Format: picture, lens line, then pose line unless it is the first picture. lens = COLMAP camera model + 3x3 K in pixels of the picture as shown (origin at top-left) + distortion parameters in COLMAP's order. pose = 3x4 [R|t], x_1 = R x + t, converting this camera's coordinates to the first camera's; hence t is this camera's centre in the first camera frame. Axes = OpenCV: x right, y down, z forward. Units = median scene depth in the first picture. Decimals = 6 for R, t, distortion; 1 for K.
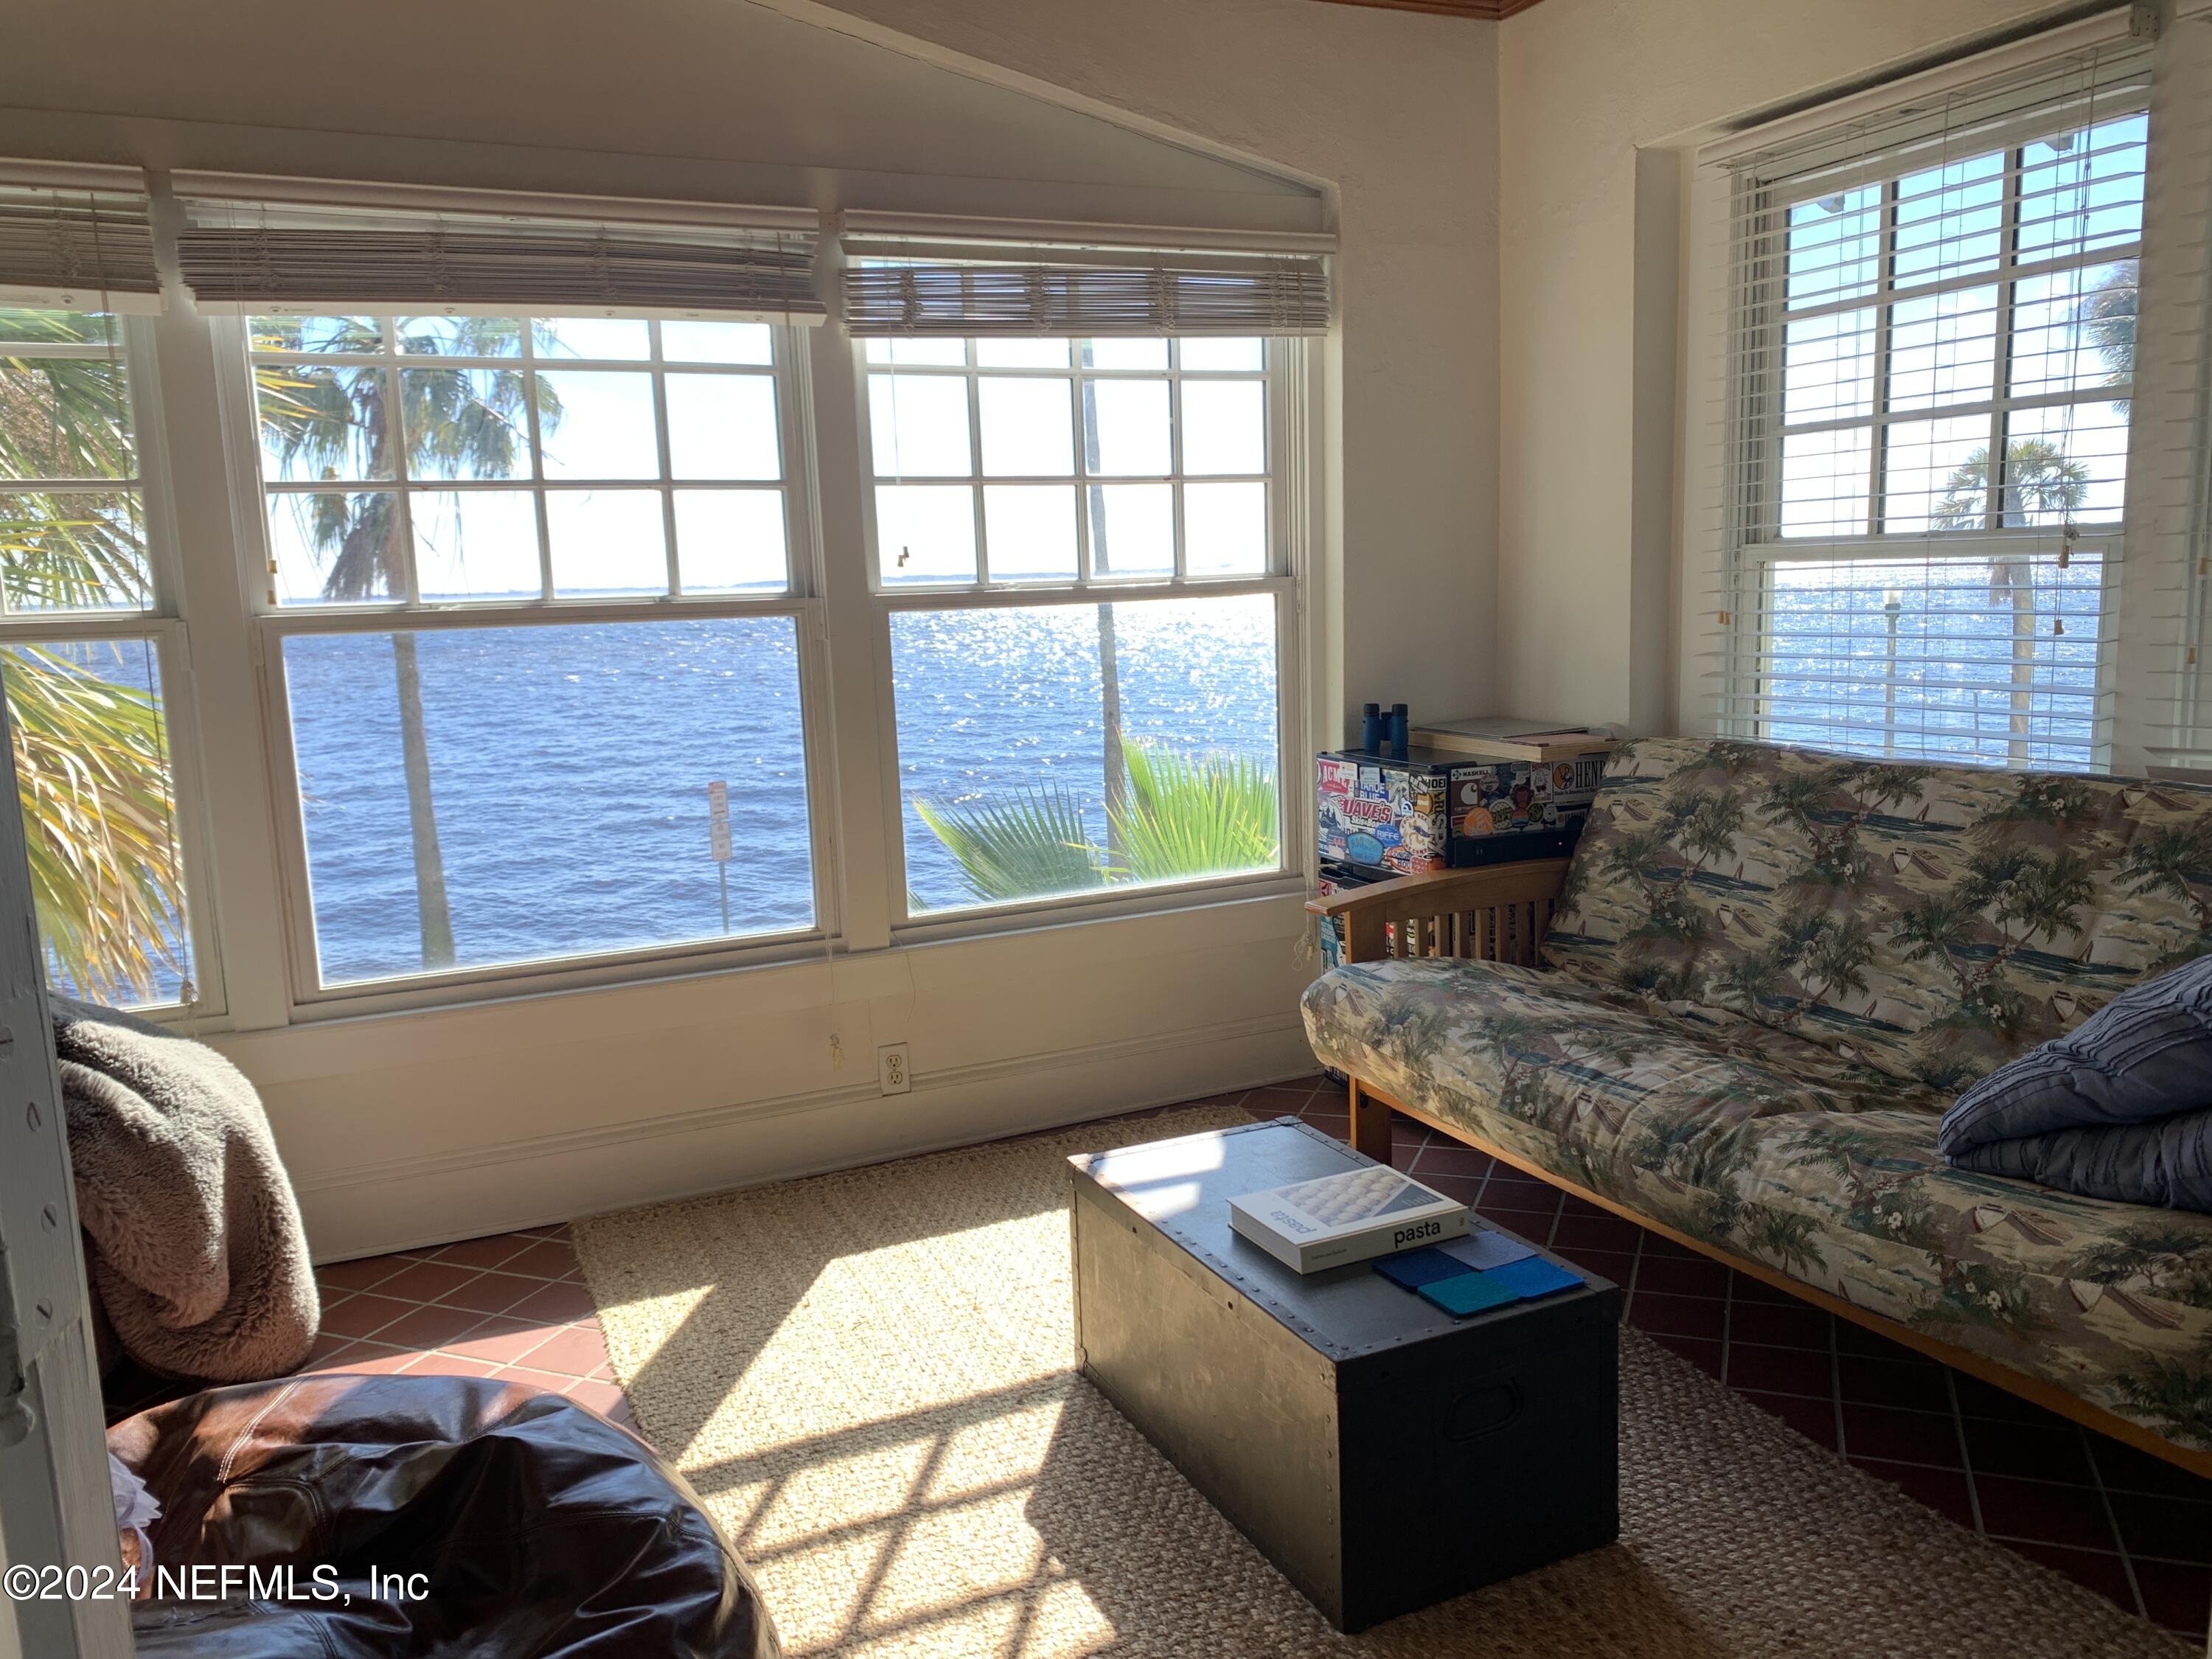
lens RADIAL K [[1697.5, 0, 1109.4], [0, 1697.5, 835.8], [0, 0, 1]] dist [0.051277, -0.043919]
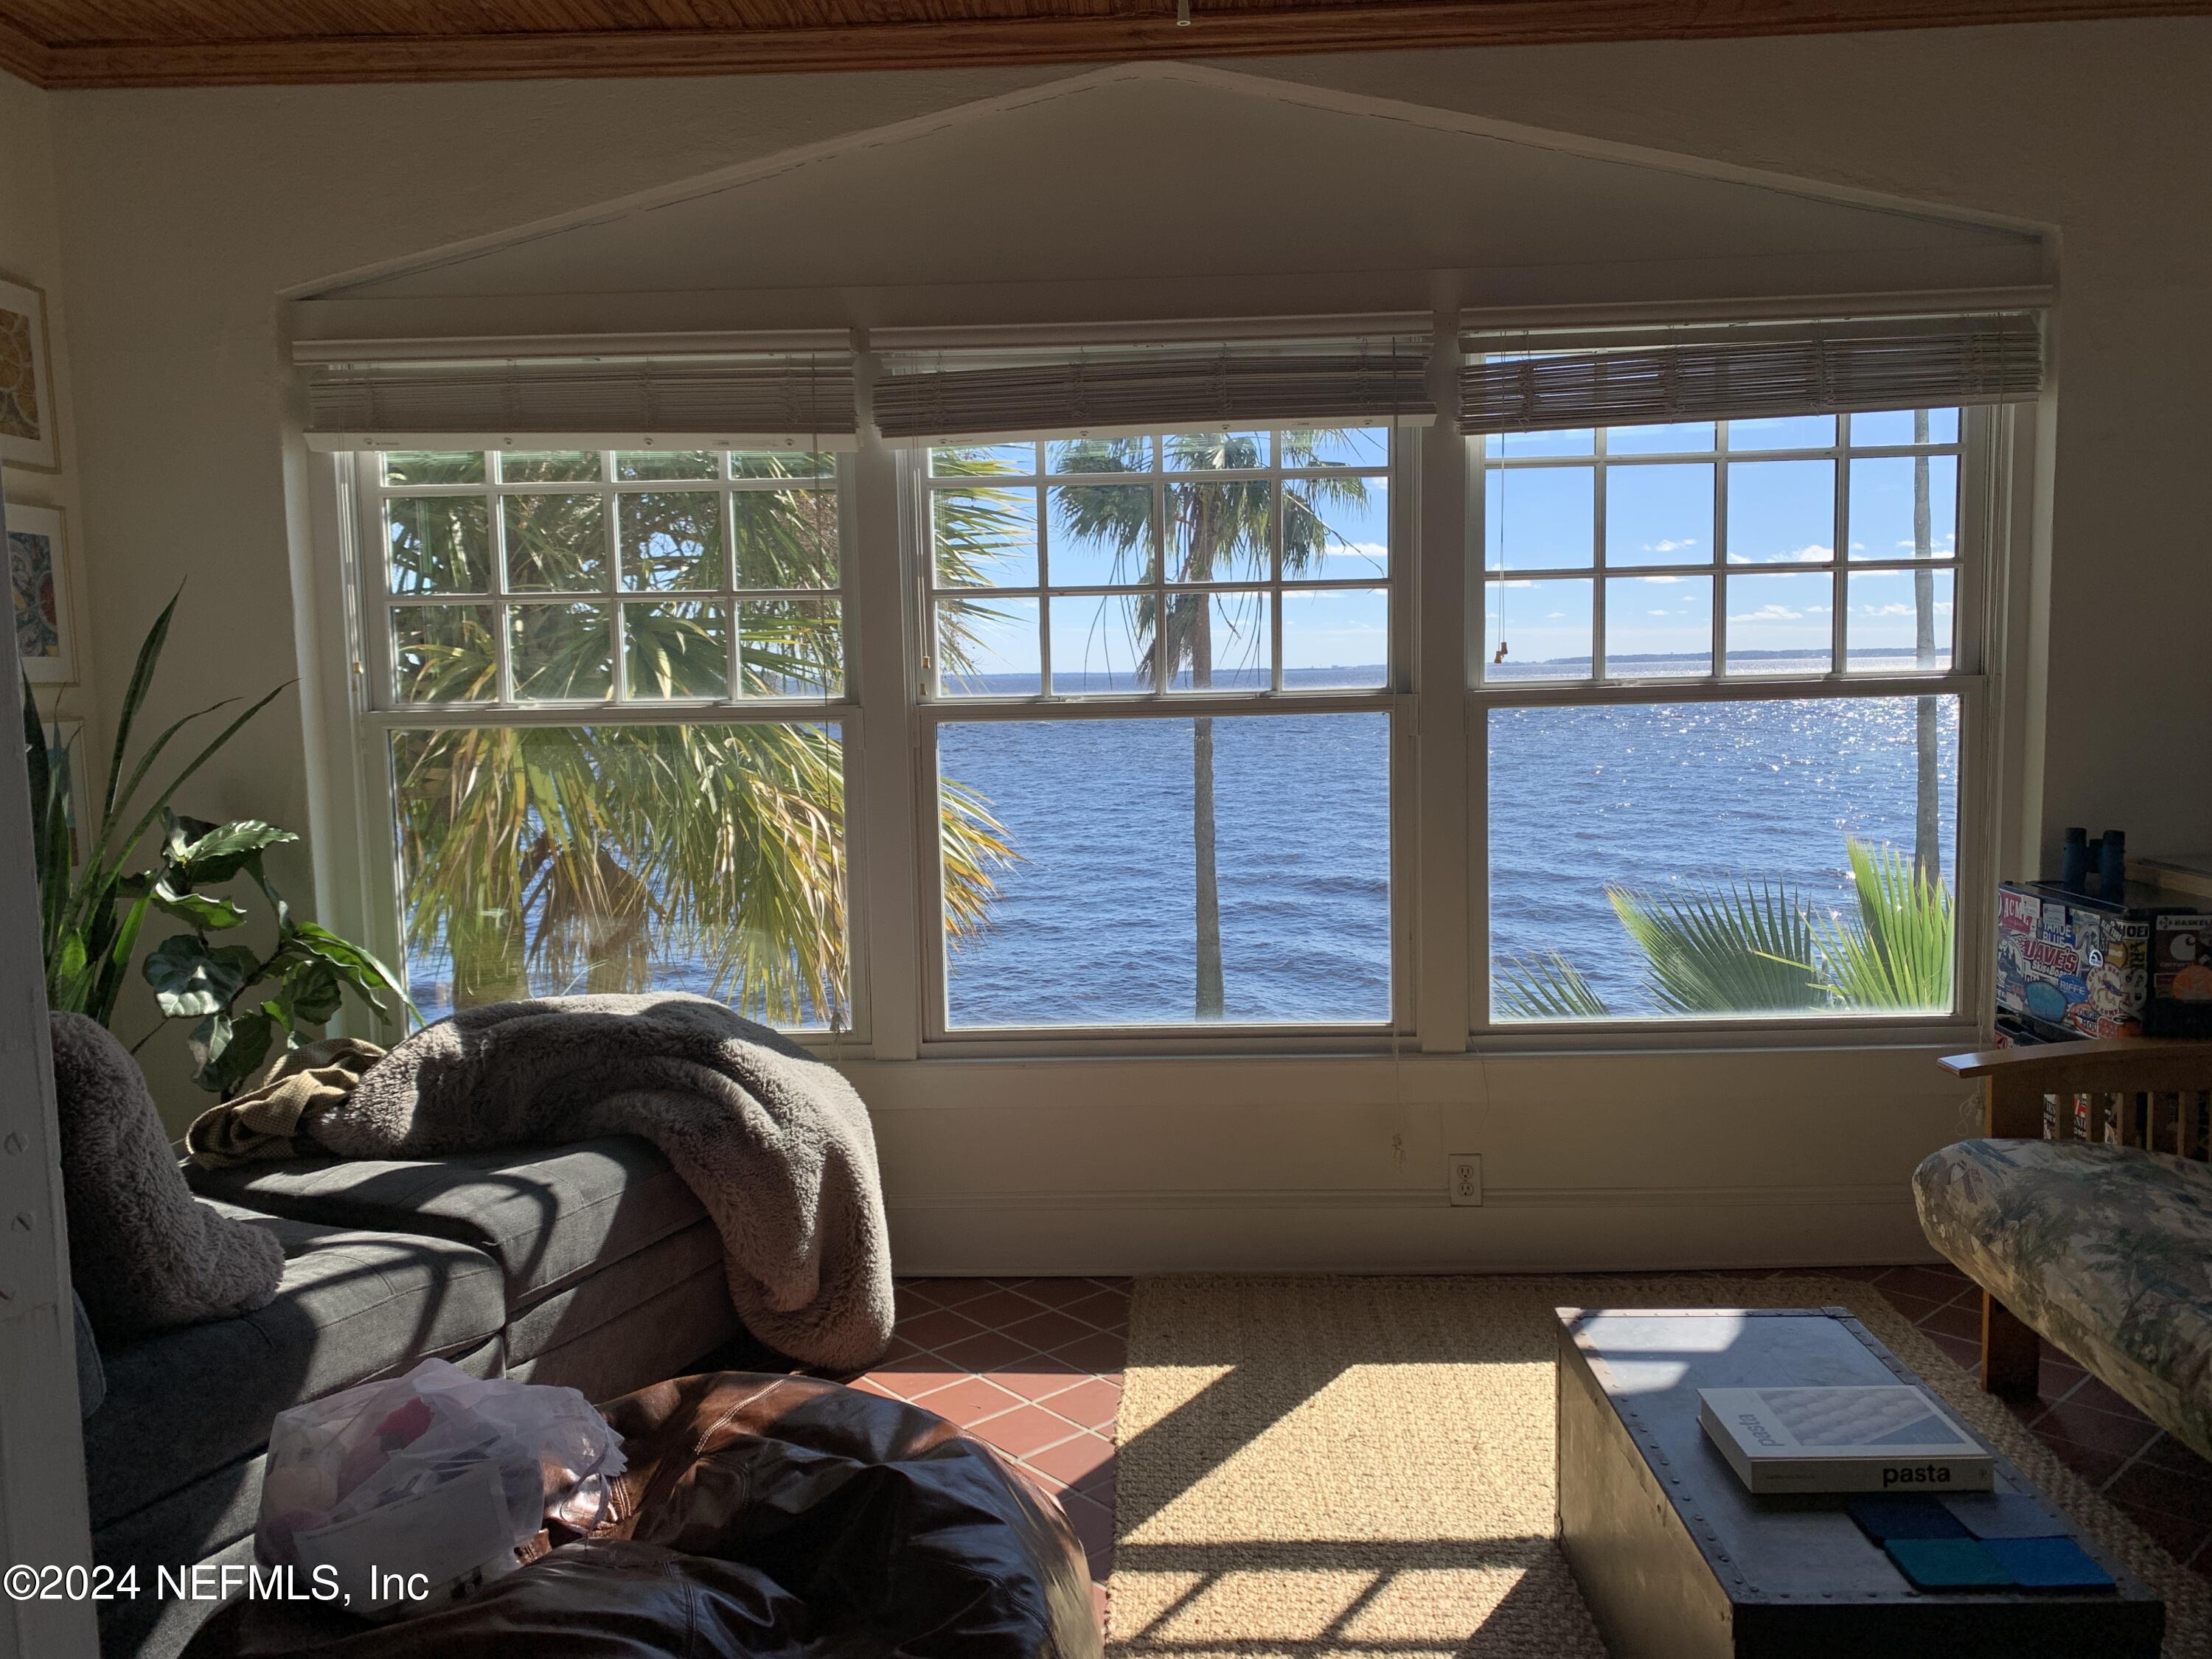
lens RADIAL K [[1697.5, 0, 1117.2], [0, 1697.5, 835.7], [0, 0, 1]] dist [0.051277, -0.043919]
pose [[0.893035, 0.058485, -0.446170, 0.134580], [-0.078094, 0.996615, -0.025672, -0.019505], [0.443158, 0.057769, 0.894580, 0.038378]]
